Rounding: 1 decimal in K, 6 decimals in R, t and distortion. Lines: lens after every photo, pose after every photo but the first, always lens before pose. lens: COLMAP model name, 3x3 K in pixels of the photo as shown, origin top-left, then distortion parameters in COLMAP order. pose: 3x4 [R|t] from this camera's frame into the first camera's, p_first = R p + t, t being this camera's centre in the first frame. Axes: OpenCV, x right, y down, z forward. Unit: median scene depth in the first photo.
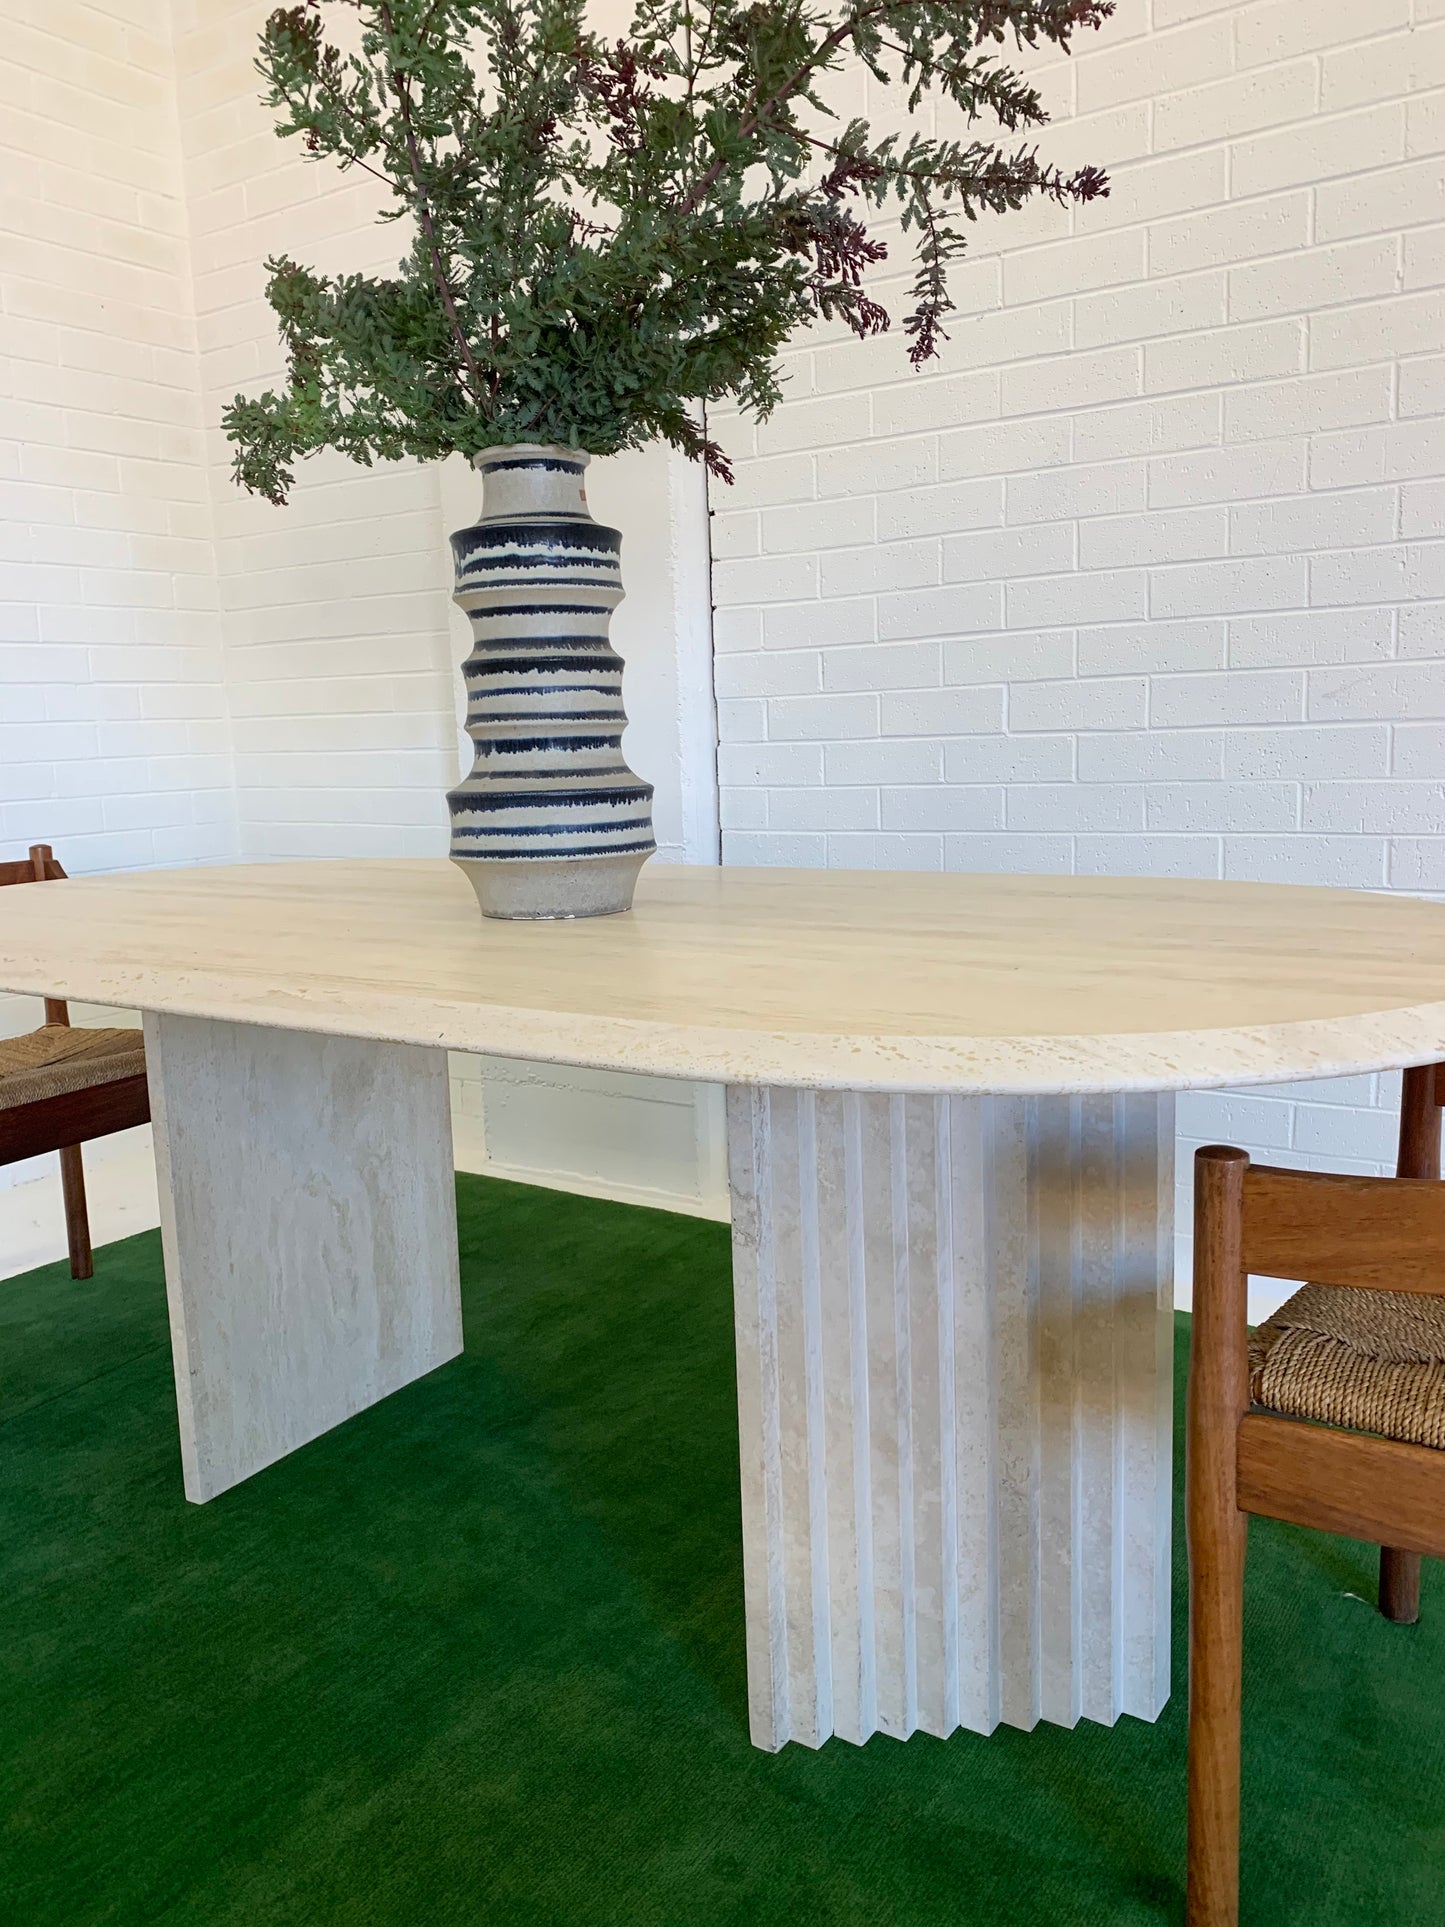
lens RADIAL K [[1463.8, 0, 702.9], [0, 1463.8, 941.3], [0, 0, 1]] dist [0.033490, -0.028338]
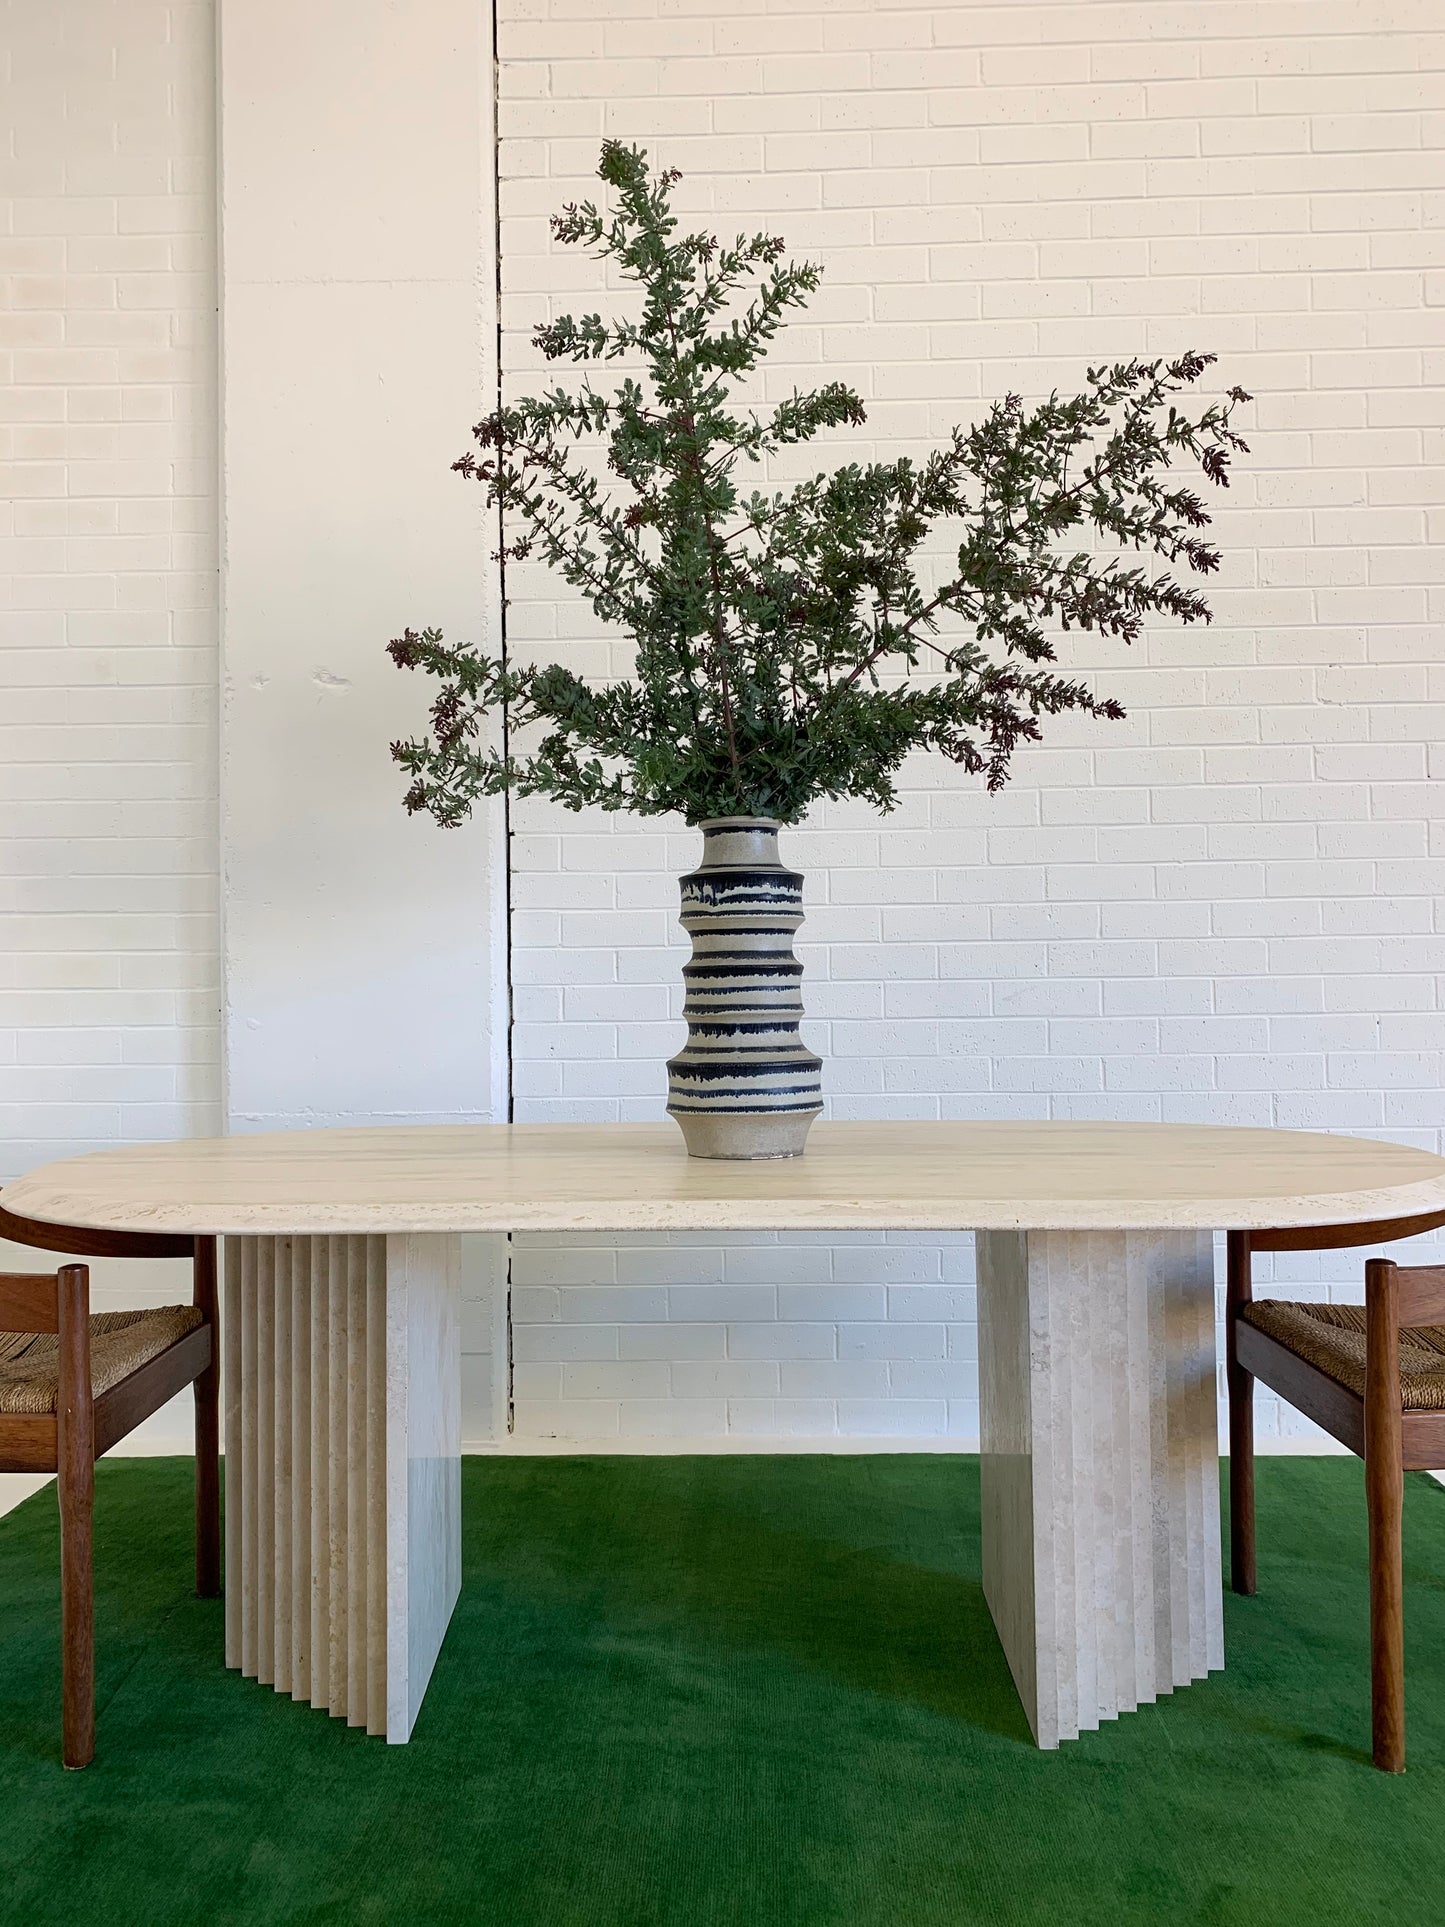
lens RADIAL K [[1462.3, 0, 715.6], [0, 1462.3, 951.1], [0, 0, 1]] dist [0.035978, -0.032592]
pose [[0.844512, 0.038446, 0.534155, -0.853426], [0.059179, 0.984612, -0.164431, 0.013738], [-0.532257, 0.170475, 0.829241, -0.099154]]
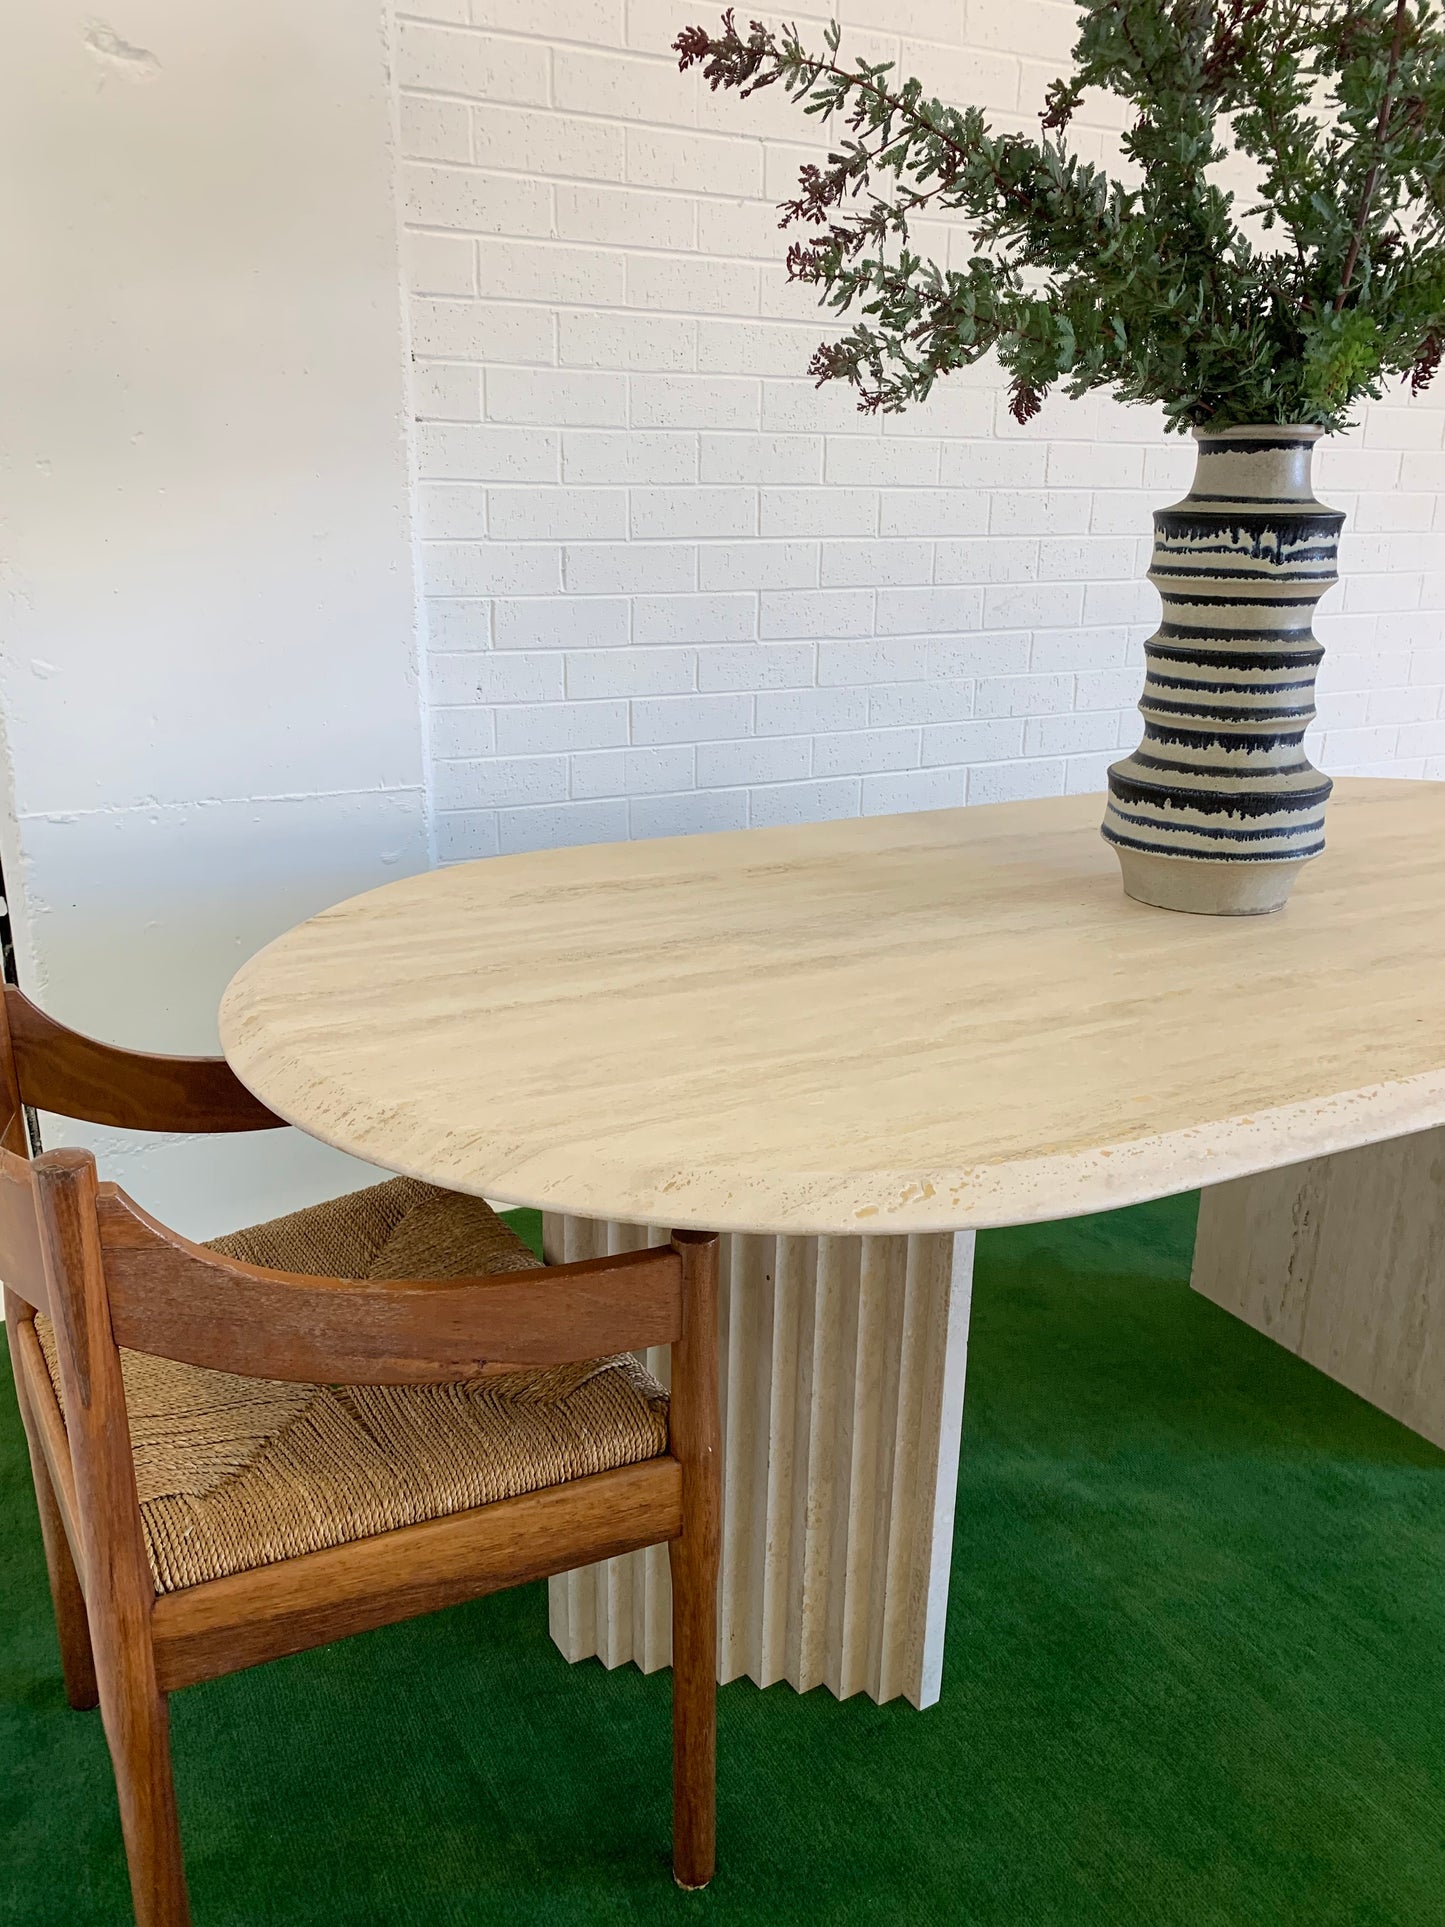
lens RADIAL K [[1466.8, 0, 722.5], [0, 1466.8, 963.5], [0, 0, 1]] dist [0.022696, -0.013541]
pose [[0.478063, -0.231102, 0.847377, -1.145972], [0.095688, 0.972725, 0.211304, -0.225274], [-0.873098, -0.019933, 0.487137, 0.826455]]
